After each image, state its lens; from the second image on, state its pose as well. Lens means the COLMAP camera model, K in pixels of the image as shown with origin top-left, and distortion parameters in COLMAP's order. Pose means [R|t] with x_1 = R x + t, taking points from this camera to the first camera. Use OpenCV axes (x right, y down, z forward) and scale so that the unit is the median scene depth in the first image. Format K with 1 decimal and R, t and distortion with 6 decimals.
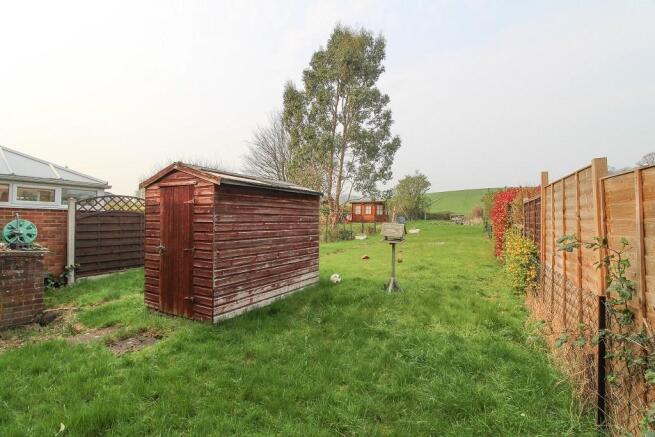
lens RADIAL K [[304.0, 0, 348.4], [0, 304.0, 216.6], [0, 0, 1]] dist [-0.001198, -0.000164]
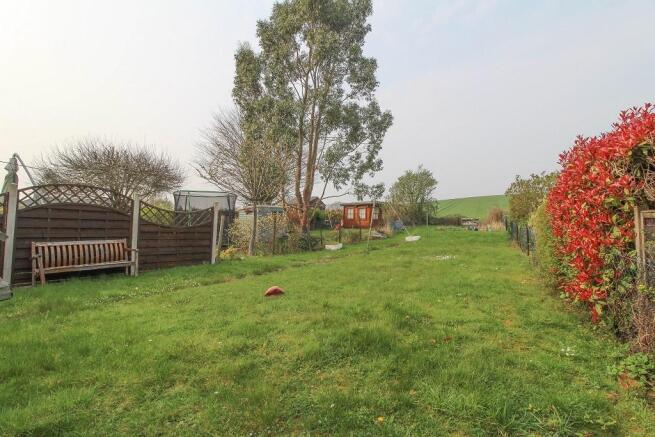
lens RADIAL K [[298.0, 0, 343.5], [0, 298.0, 216.0], [0, 0, 1]] dist [-0.004858, -0.000495]
pose [[0.998346, 0.000053, -0.057485, 0.092513], [-0.001767, 0.999555, -0.029770, 0.014599], [0.057458, 0.029823, 0.997902, 0.262809]]
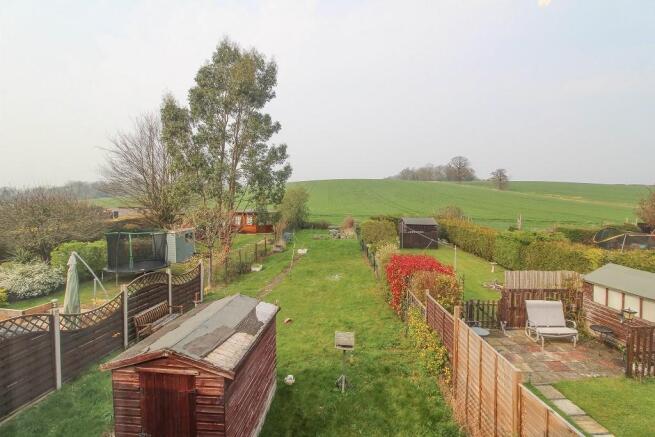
lens RADIAL K [[298.0, 0, 343.5], [0, 298.0, 216.0], [0, 0, 1]] dist [-0.004858, -0.000495]
pose [[0.906258, -0.013030, 0.422524, -0.100615], [-0.011843, 0.998350, 0.056190, -0.145294], [-0.422559, -0.055927, 0.904608, -0.010214]]
